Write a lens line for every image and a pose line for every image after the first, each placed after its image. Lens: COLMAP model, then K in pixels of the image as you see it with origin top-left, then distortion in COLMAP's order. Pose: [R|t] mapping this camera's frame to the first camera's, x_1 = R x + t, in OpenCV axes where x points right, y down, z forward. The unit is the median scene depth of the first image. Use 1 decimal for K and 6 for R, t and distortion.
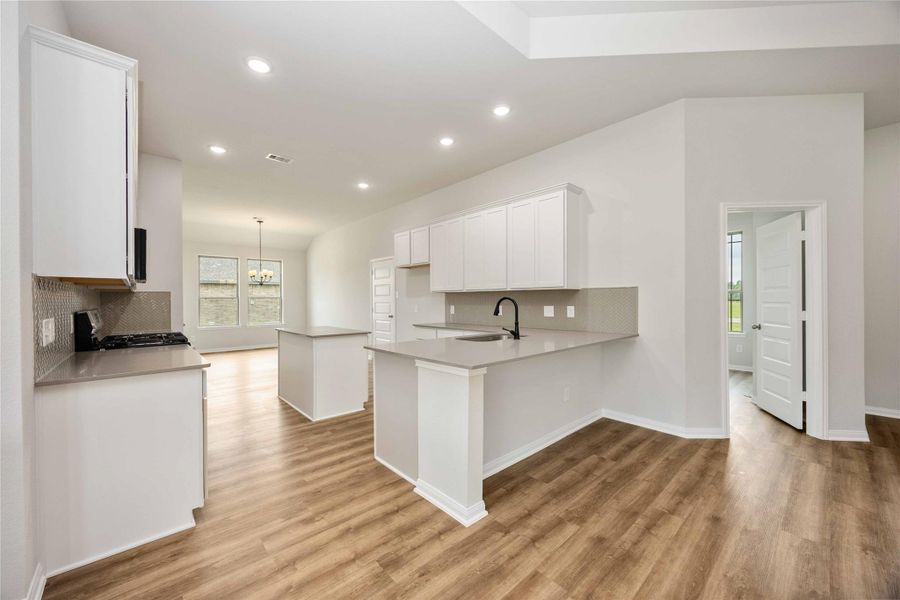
lens RADIAL K [[347.0, 0, 449.8], [0, 347.0, 303.4], [0, 0, 1]] dist [-0.002729, -0.000142]
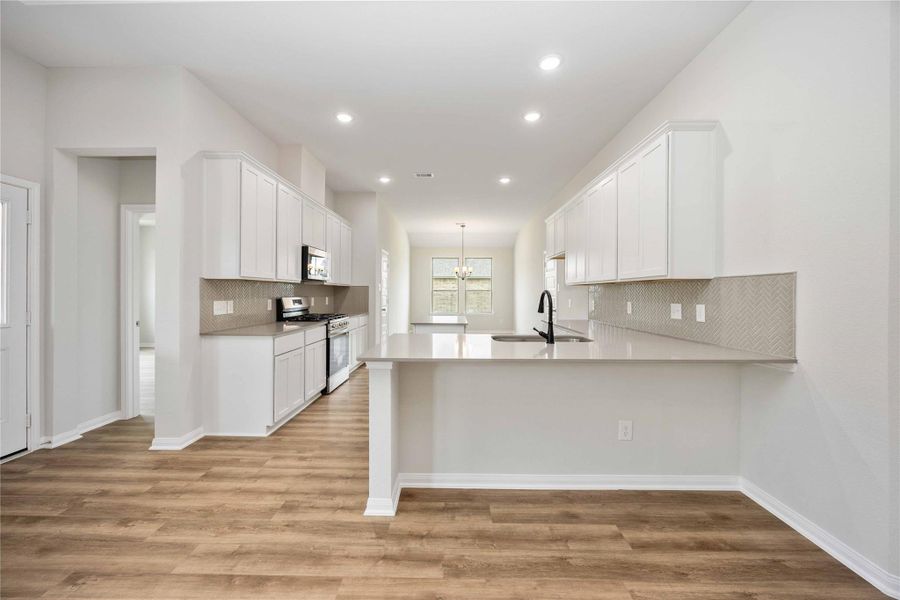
lens RADIAL K [[347.0, 0, 451.6], [0, 347.0, 293.9], [0, 0, 1]] dist [-0.002729, -0.000142]
pose [[0.730822, 0.010538, -0.682487, 0.729513], [-0.014566, 0.999894, -0.000159, -0.008951], [0.682413, 0.010057, 0.730898, 0.330694]]
